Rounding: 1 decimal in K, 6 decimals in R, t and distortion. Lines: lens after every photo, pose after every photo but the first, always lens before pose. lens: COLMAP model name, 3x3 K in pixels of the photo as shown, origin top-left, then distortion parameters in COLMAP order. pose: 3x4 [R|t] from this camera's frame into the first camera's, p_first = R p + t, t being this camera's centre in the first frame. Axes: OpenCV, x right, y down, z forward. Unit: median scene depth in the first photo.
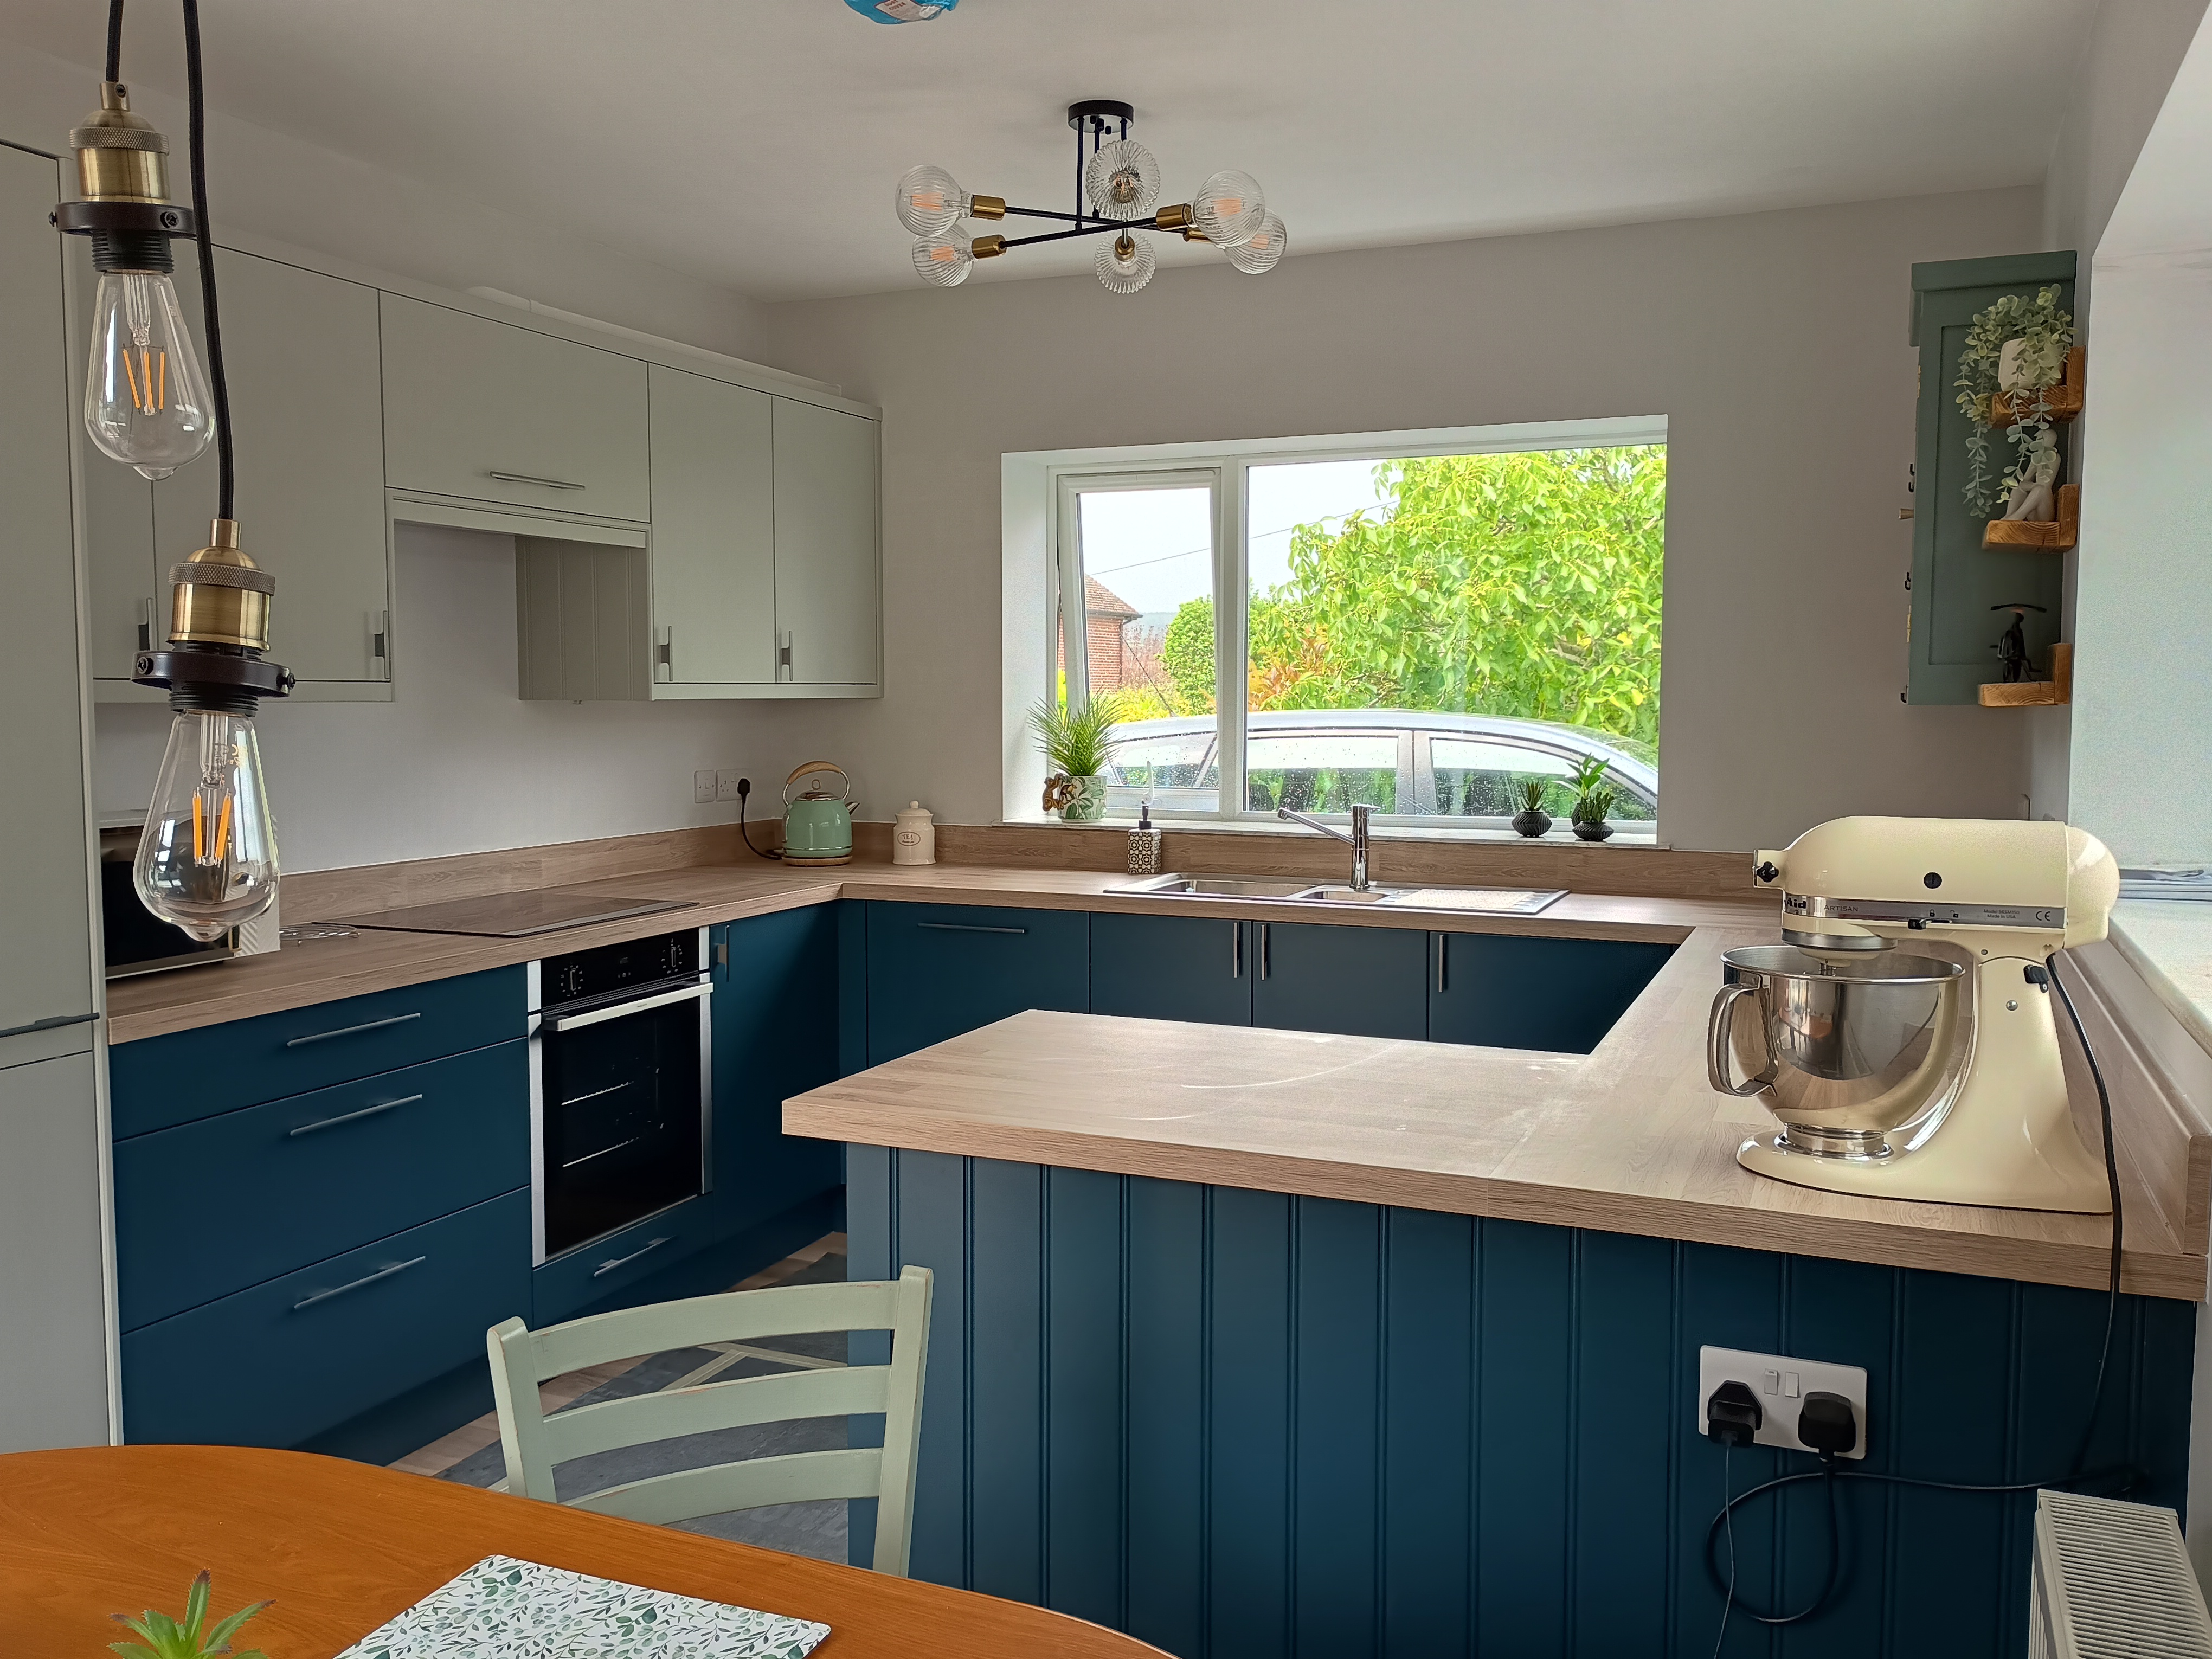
lens RADIAL K [[1841.0, 0, 1096.7], [0, 1841.0, 831.2], [0, 0, 1]] dist [0.076704, -0.086468]
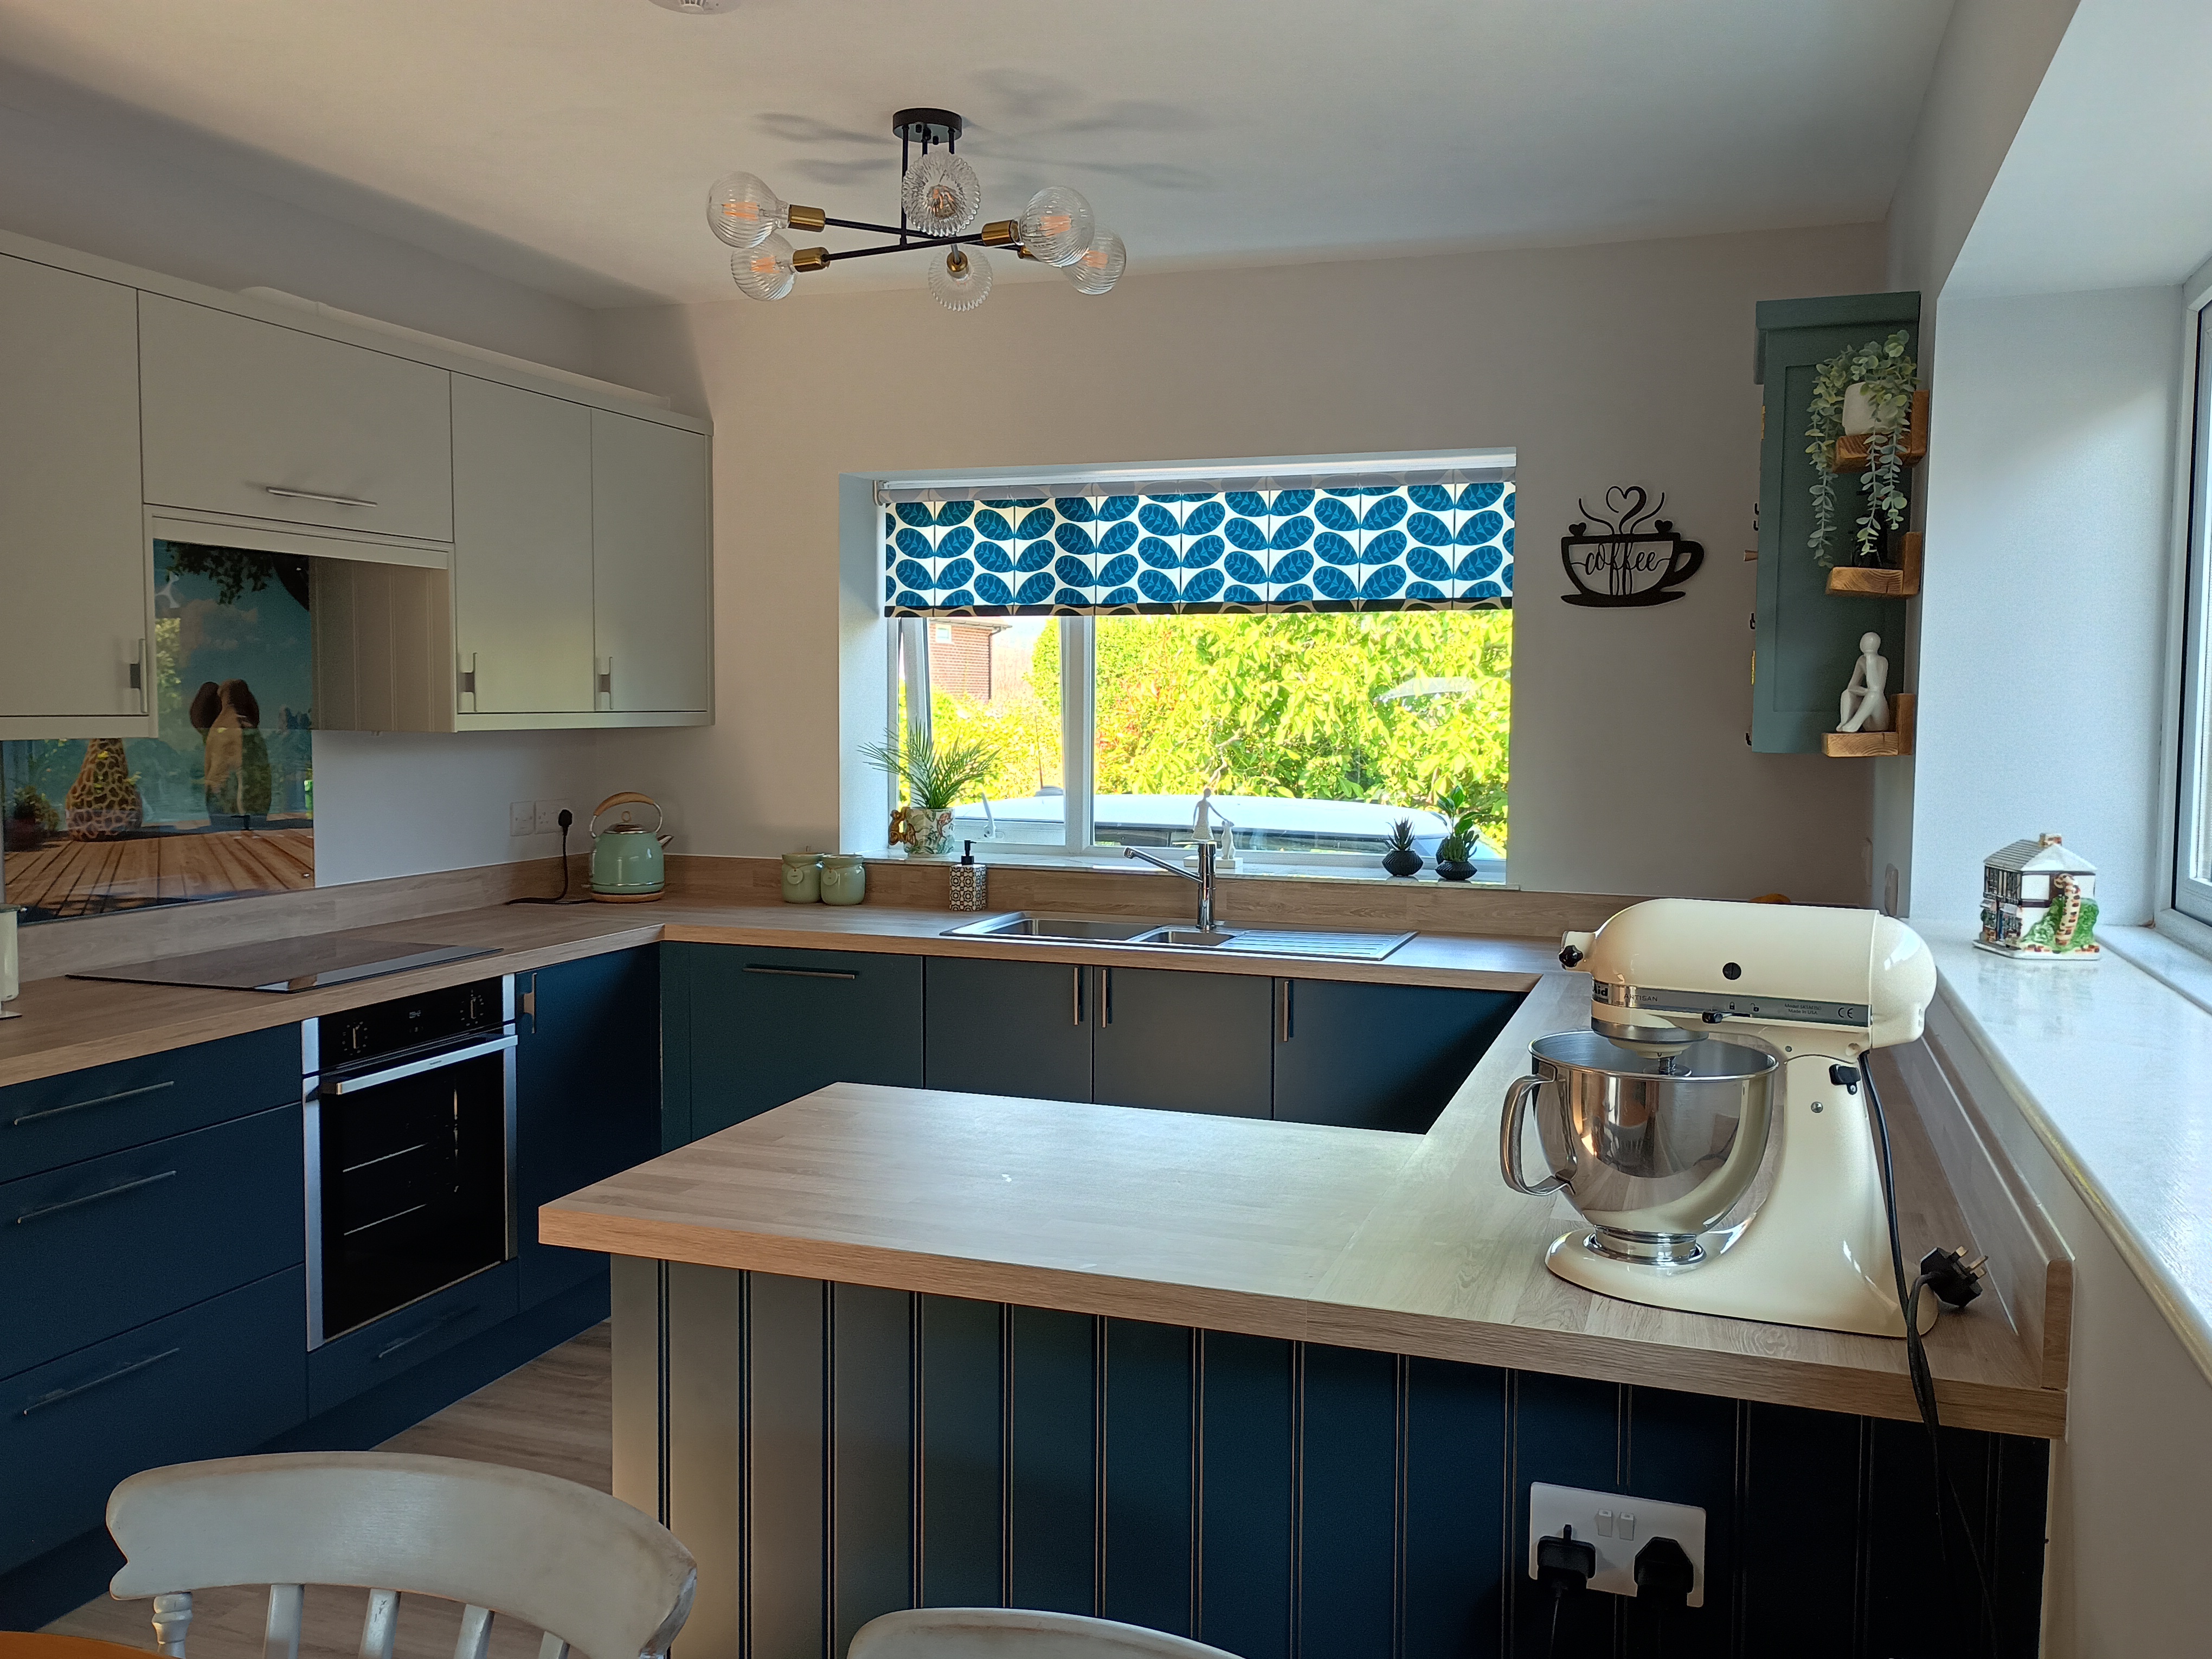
lens RADIAL K [[1841.0, 0, 1096.7], [0, 1841.0, 831.2], [0, 0, 1]] dist [0.076704, -0.086468]
pose [[0.997543, 0.001580, 0.070040, 0.022248], [-0.001221, 0.999986, -0.005170, -0.019557], [-0.070047, 0.005072, 0.997531, 0.048693]]
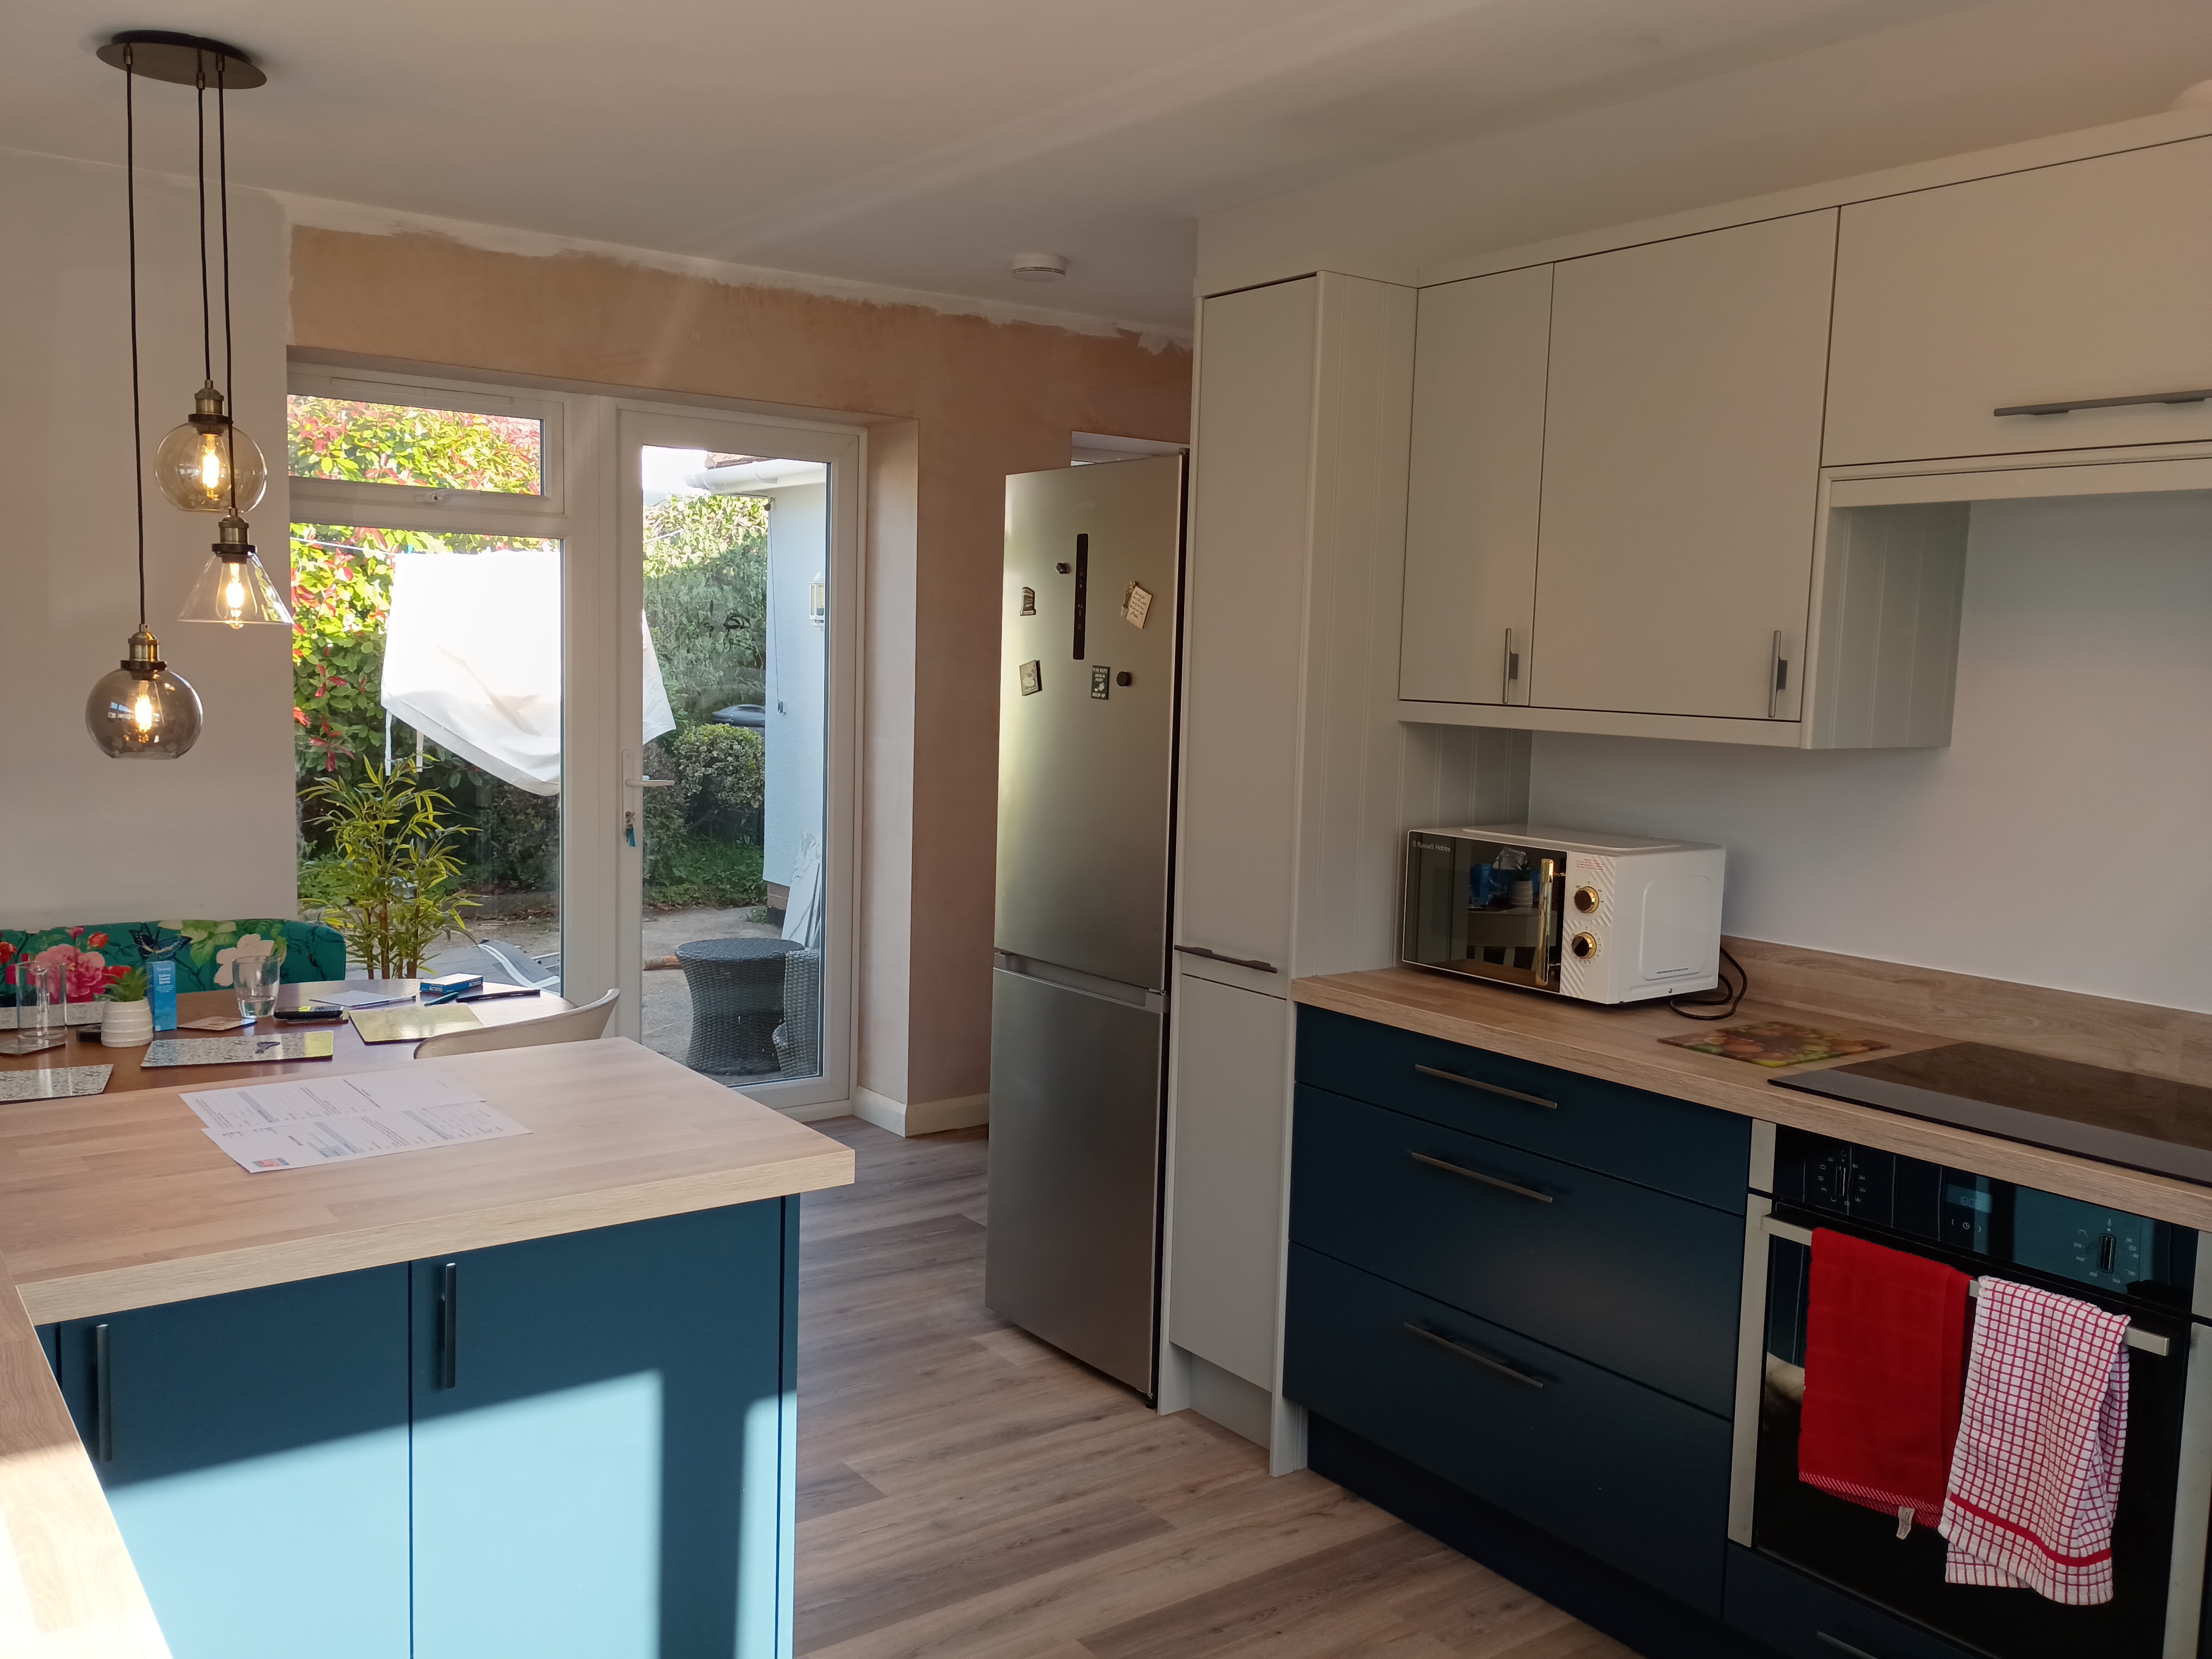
lens RADIAL K [[1841.0, 0, 1096.7], [0, 1841.0, 831.2], [0, 0, 1]] dist [0.076704, -0.086468]
pose [[-0.508610, 0.063398, -0.858659, 0.435128], [-0.100864, 0.986031, 0.132547, -0.108501], [0.855068, 0.154022, -0.495111, 1.143562]]
